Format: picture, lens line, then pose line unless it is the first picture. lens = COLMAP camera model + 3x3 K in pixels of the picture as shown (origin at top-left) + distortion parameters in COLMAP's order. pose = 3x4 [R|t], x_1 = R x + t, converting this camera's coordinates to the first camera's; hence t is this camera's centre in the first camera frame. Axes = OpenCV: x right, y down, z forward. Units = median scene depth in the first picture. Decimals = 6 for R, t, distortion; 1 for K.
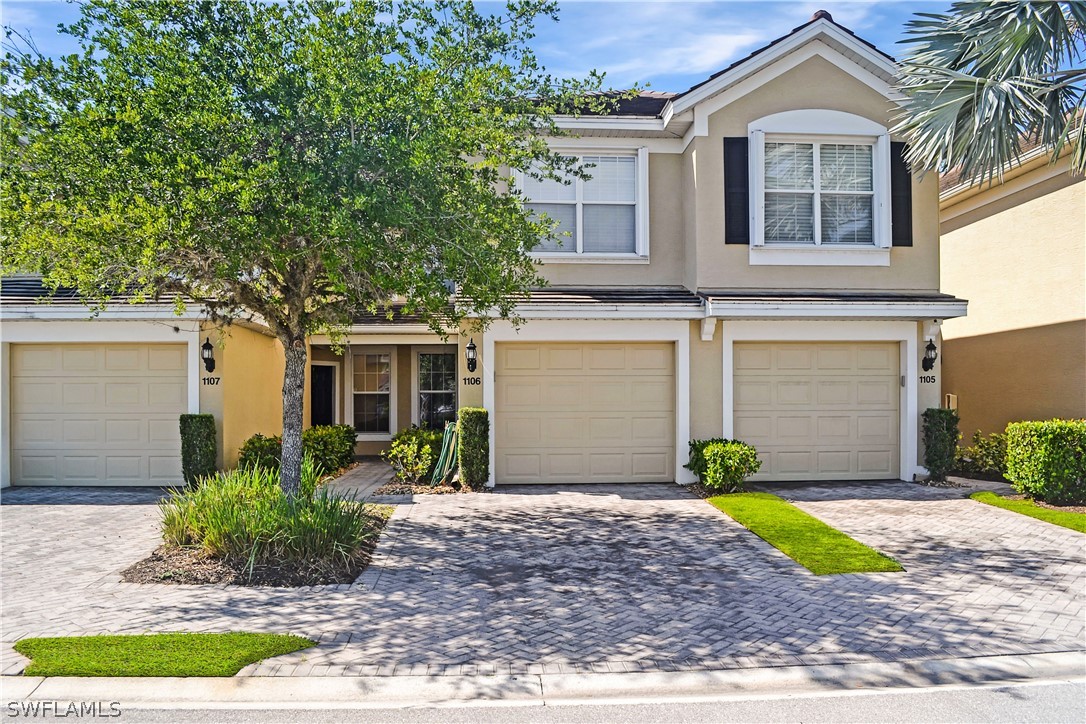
lens RADIAL K [[877.7, 0, 543.0], [0, 877.7, 362.0], [0, 0, 1]] dist [-0.073303, -0.003469]
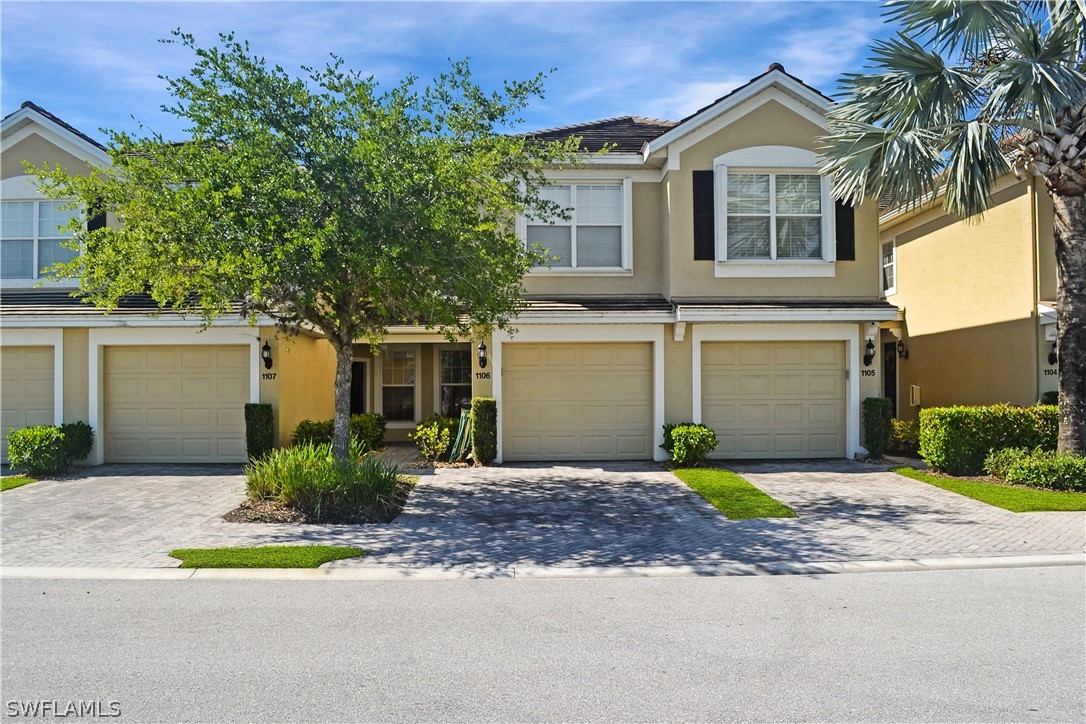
lens RADIAL K [[892.7, 0, 545.3], [0, 892.7, 345.4], [0, 0, 1]] dist [-0.070000, -0.006363]
pose [[0.999675, -0.003757, -0.025209, 0.041751], [0.003512, 0.999946, -0.009759, -0.008829], [0.025244, 0.009668, 0.999635, -0.264985]]
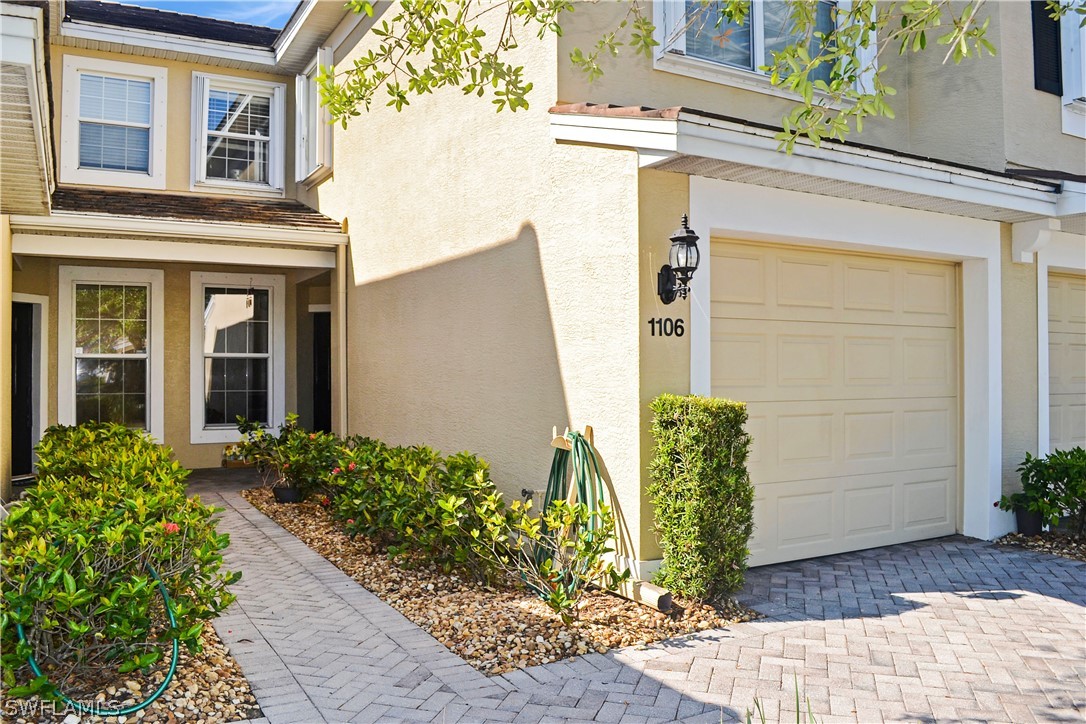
lens RADIAL K [[877.7, 0, 543.0], [0, 877.7, 362.0], [0, 0, 1]] dist [-0.073303, -0.003469]
pose [[0.901824, 0.008816, 0.432013, -0.344824], [-0.024044, 0.999267, 0.029800, 0.030779], [-0.431433, -0.037262, 0.901375, 0.764536]]
